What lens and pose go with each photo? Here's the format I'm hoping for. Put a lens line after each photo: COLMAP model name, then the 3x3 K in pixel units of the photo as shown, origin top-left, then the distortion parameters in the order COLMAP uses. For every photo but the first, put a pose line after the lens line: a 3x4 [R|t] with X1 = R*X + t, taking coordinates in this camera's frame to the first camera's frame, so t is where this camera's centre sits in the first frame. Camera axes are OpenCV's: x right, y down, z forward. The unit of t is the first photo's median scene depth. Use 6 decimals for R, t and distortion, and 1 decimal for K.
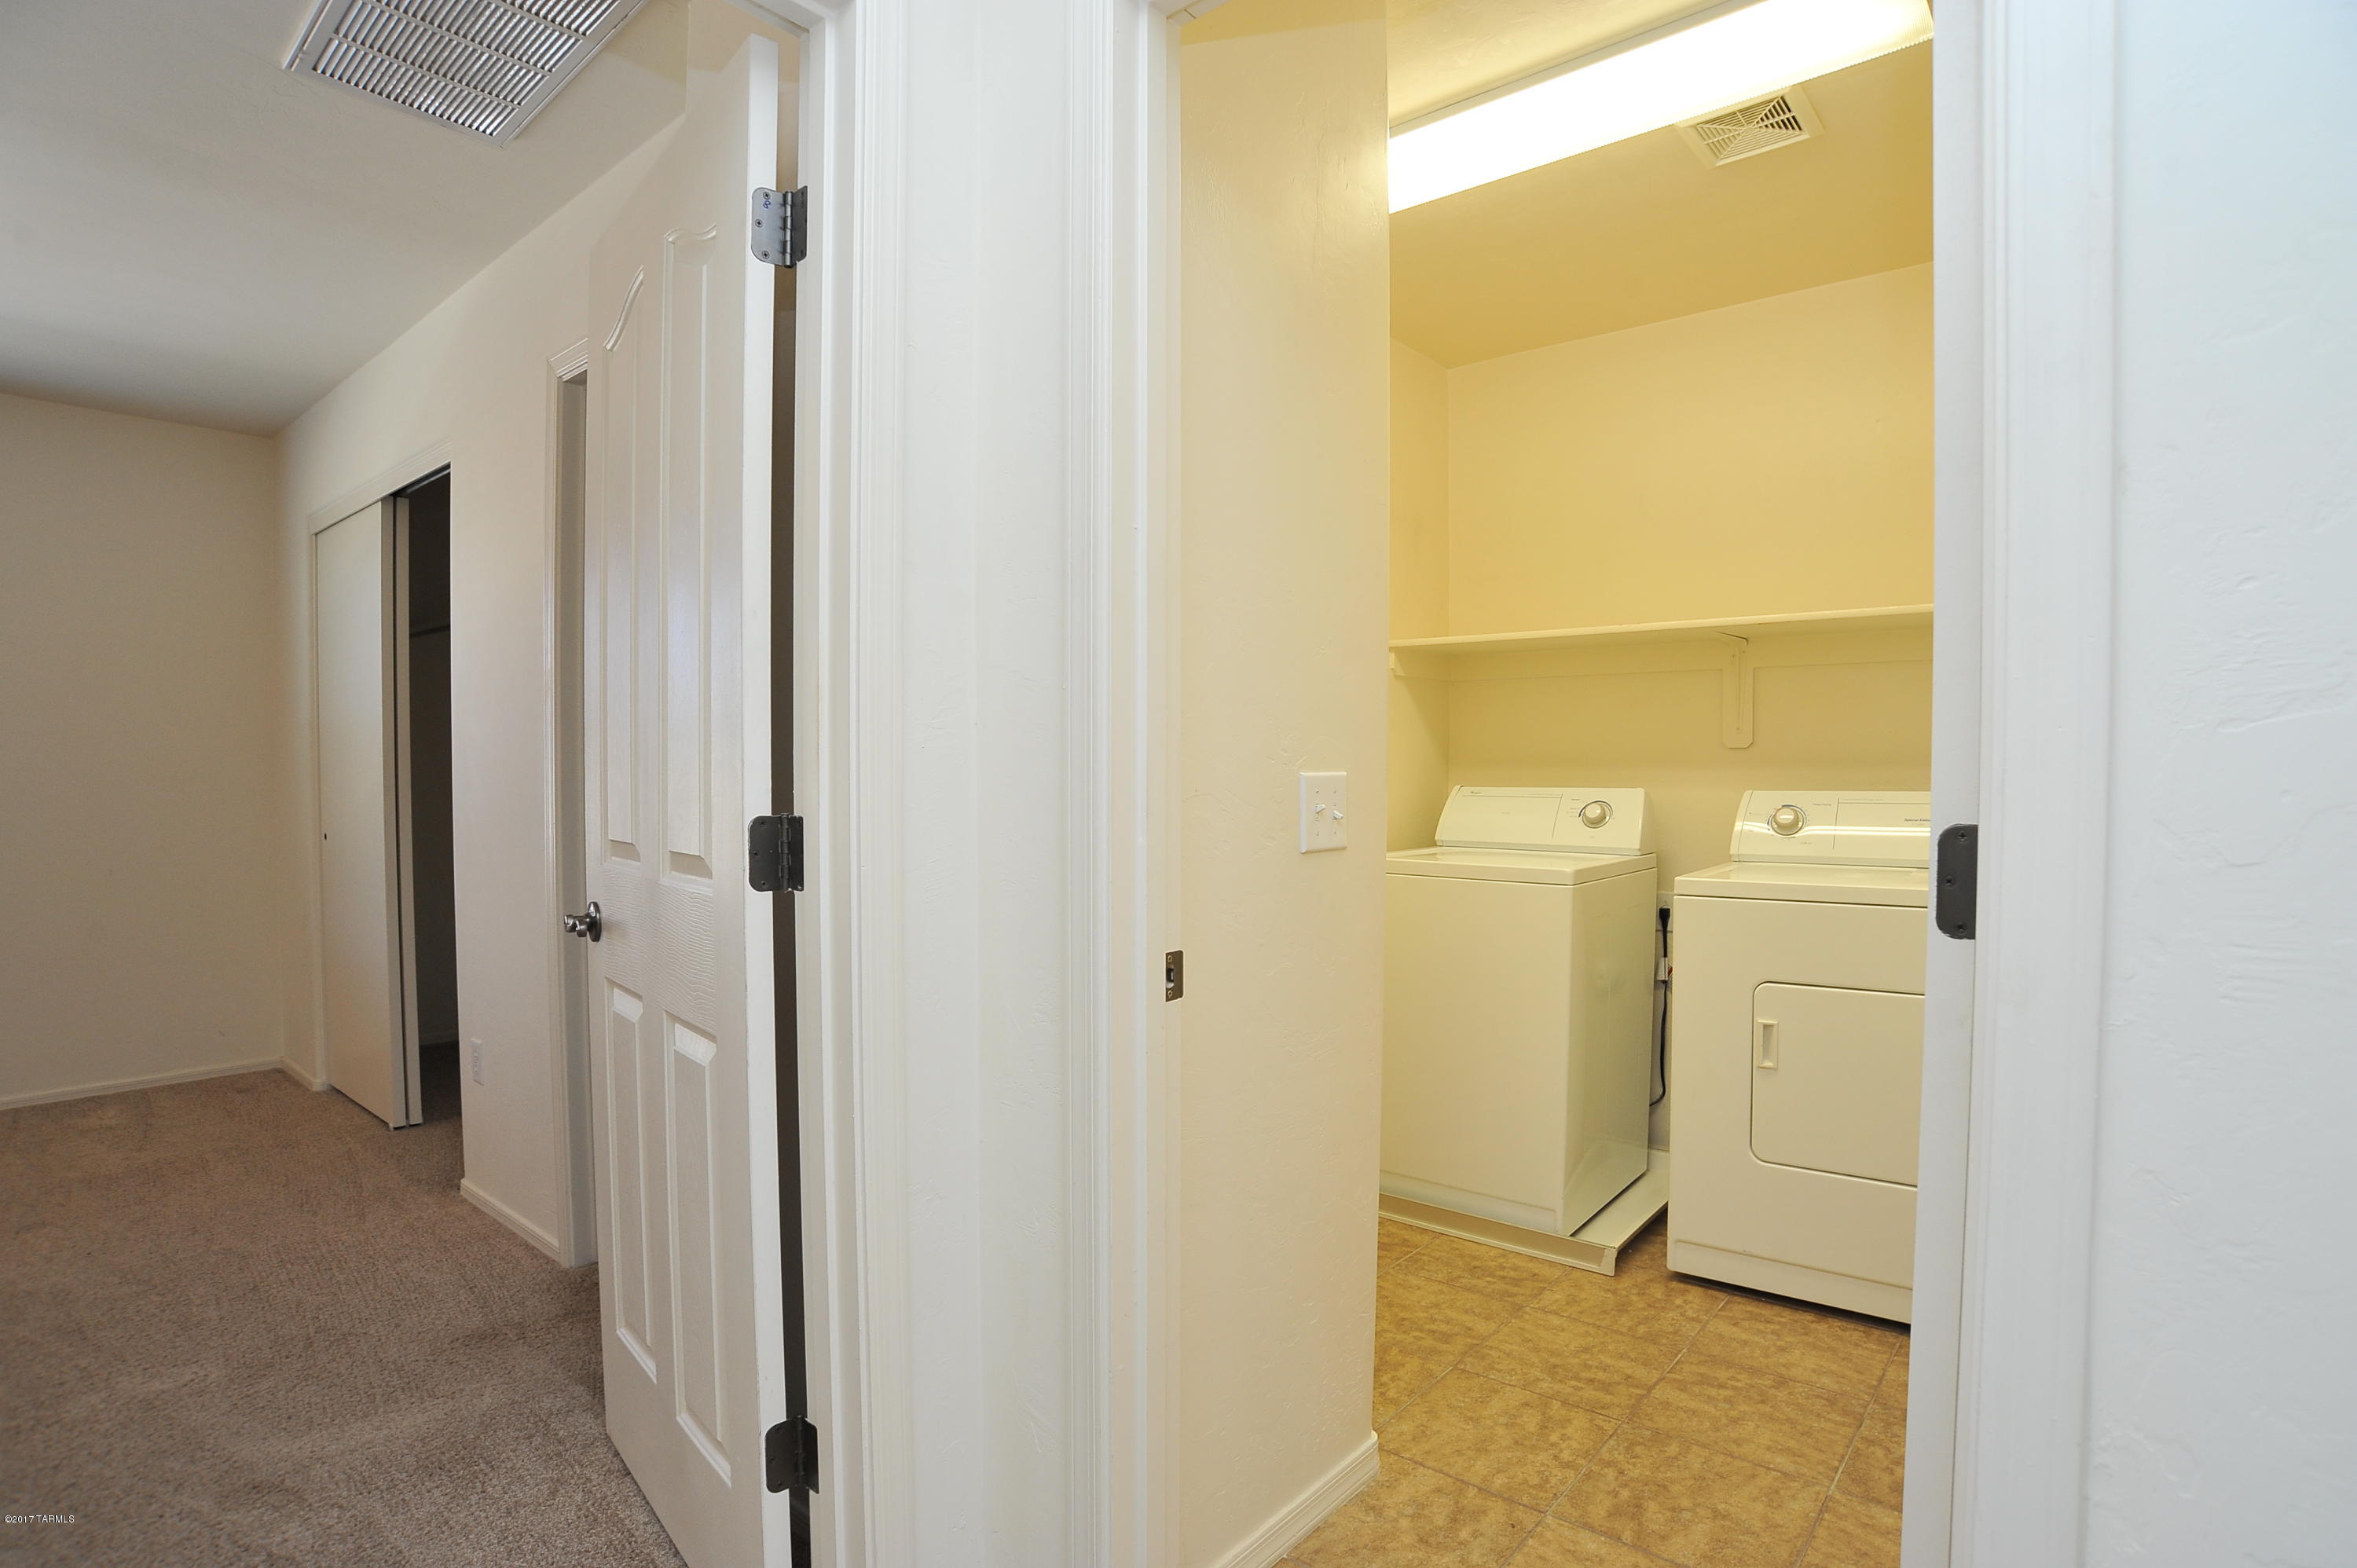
lens RADIAL K [[1197.5, 0, 1178.7], [0, 1197.5, 792.8], [0, 0, 1]] dist [-0.079639, 0.027413]
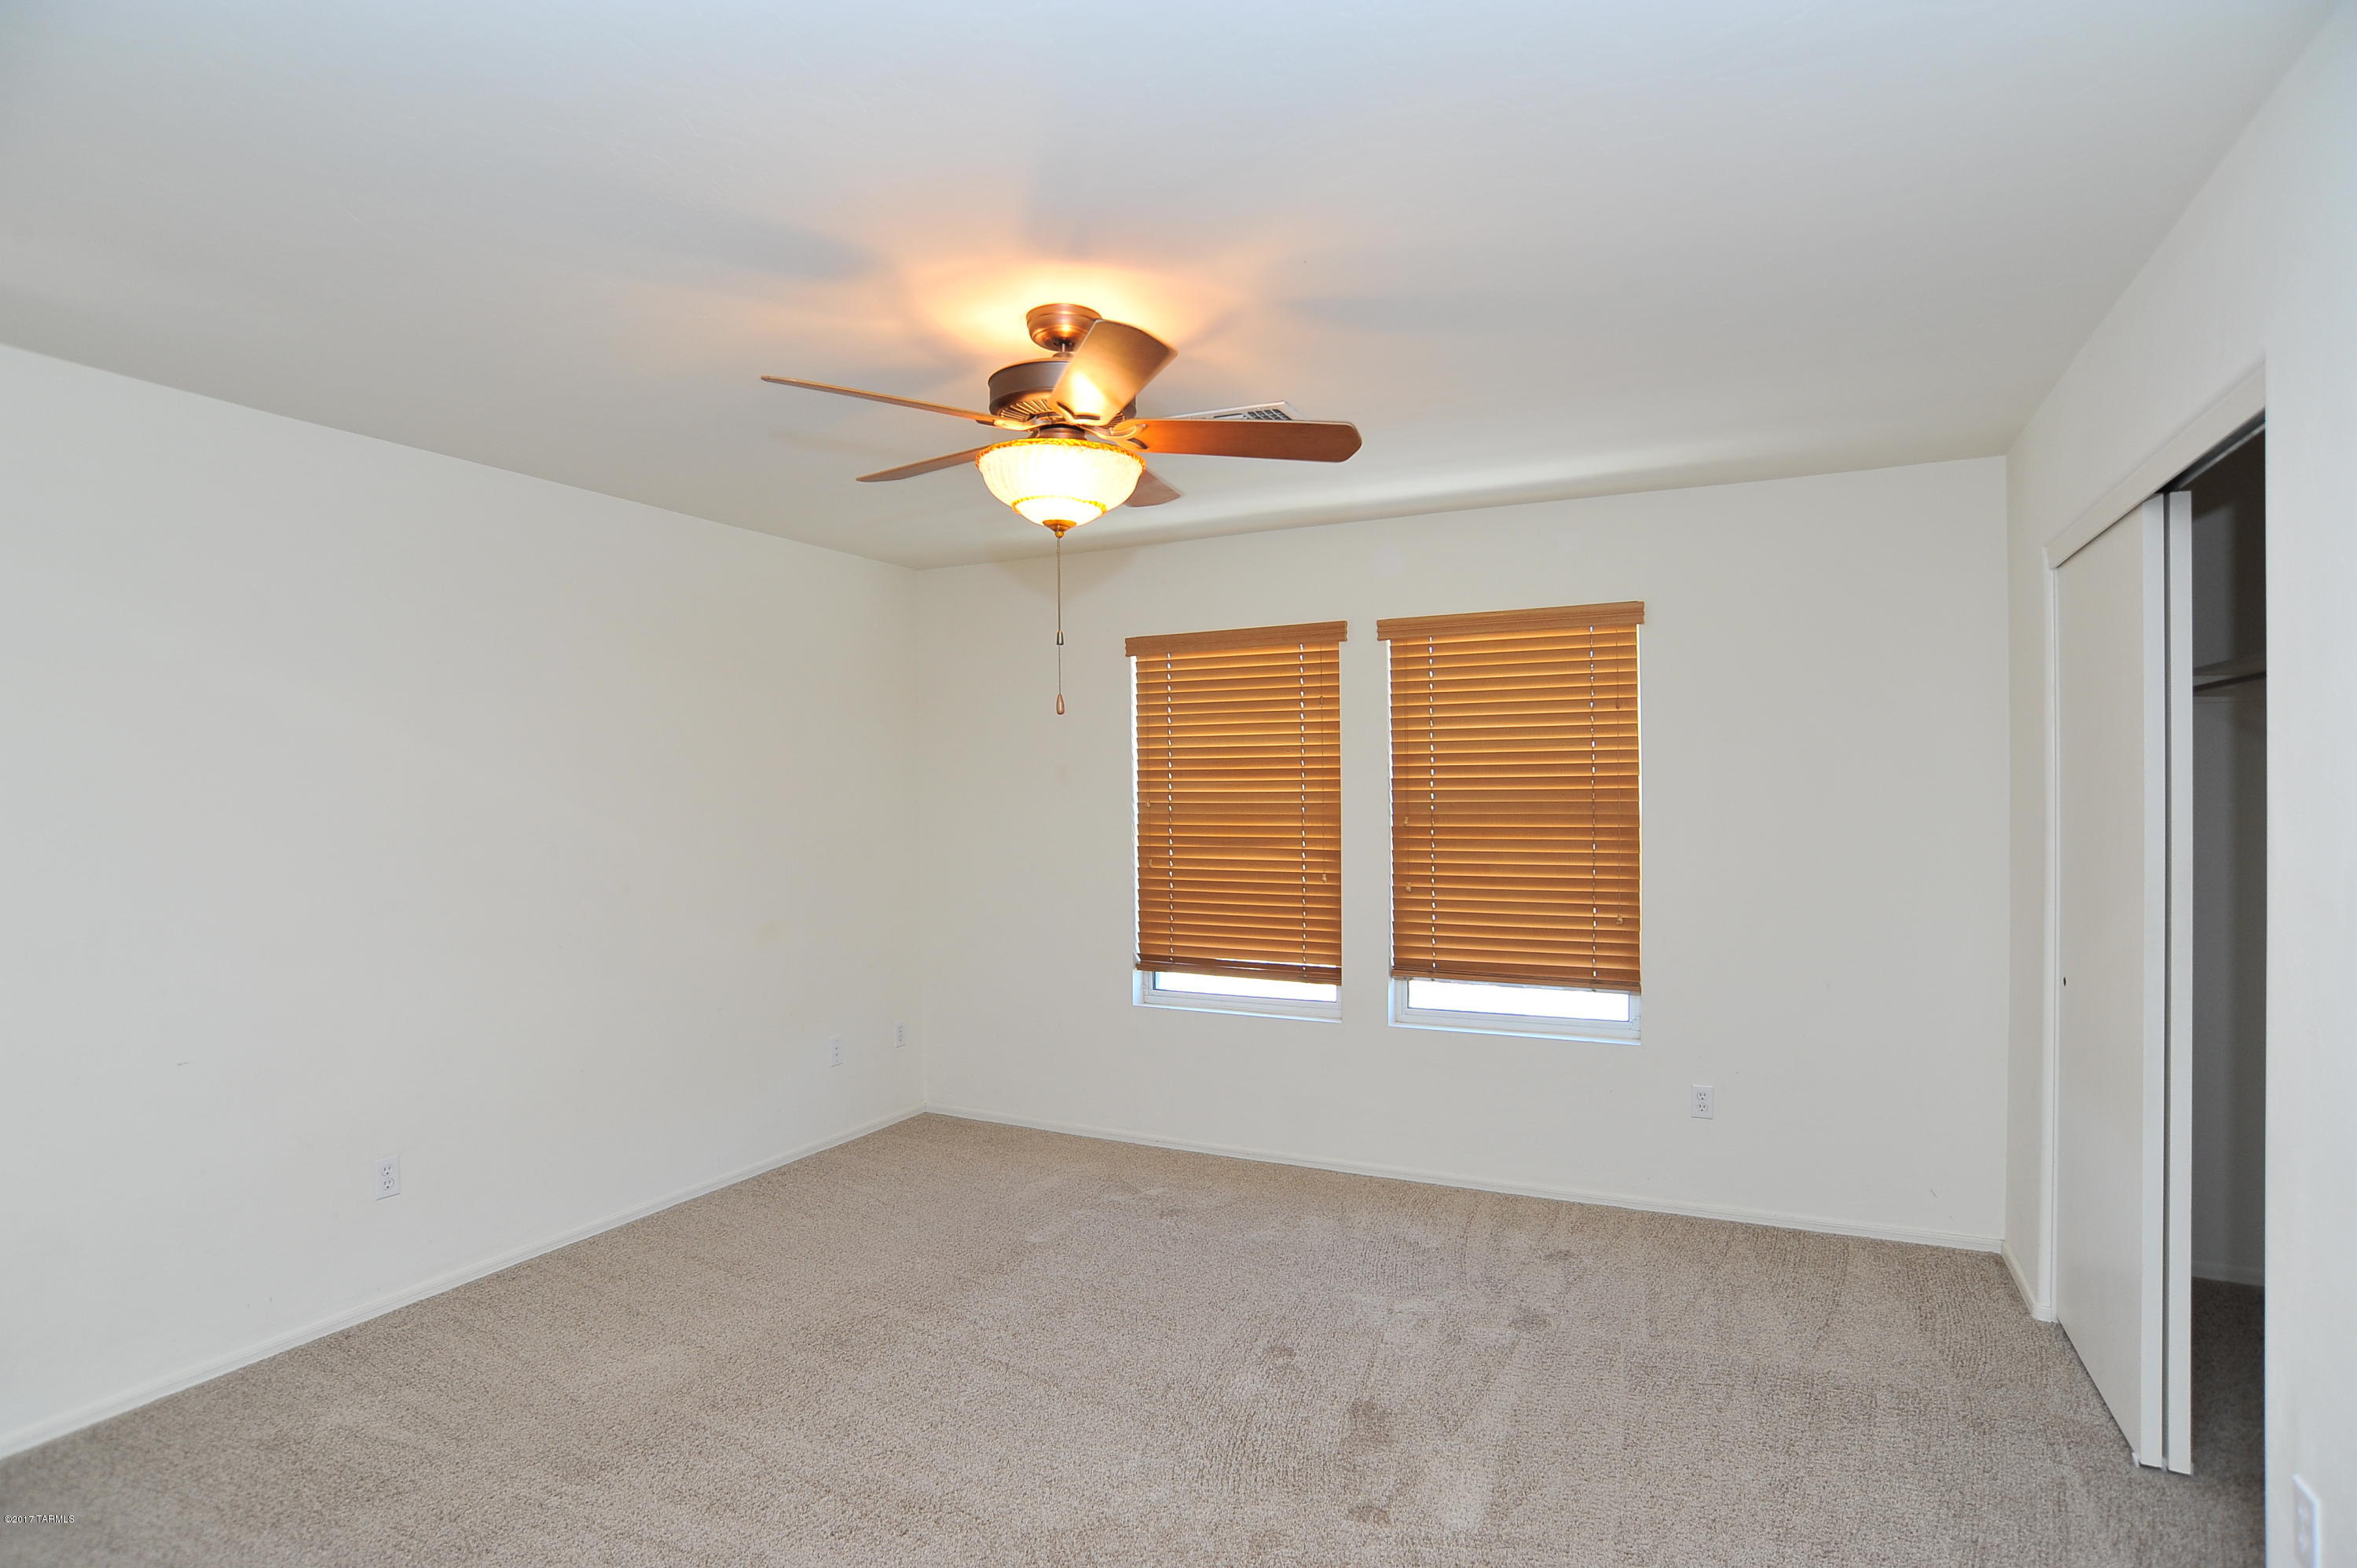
lens RADIAL K [[1197.5, 0, 1182.5], [0, 1197.5, 790.8], [0, 0, 1]] dist [-0.079639, 0.027413]
pose [[0.259332, 0.005230, -0.965774, -0.203042], [-0.015375, 0.999881, 0.001286, -0.079836], [0.965666, 0.014515, 0.259382, 0.305029]]
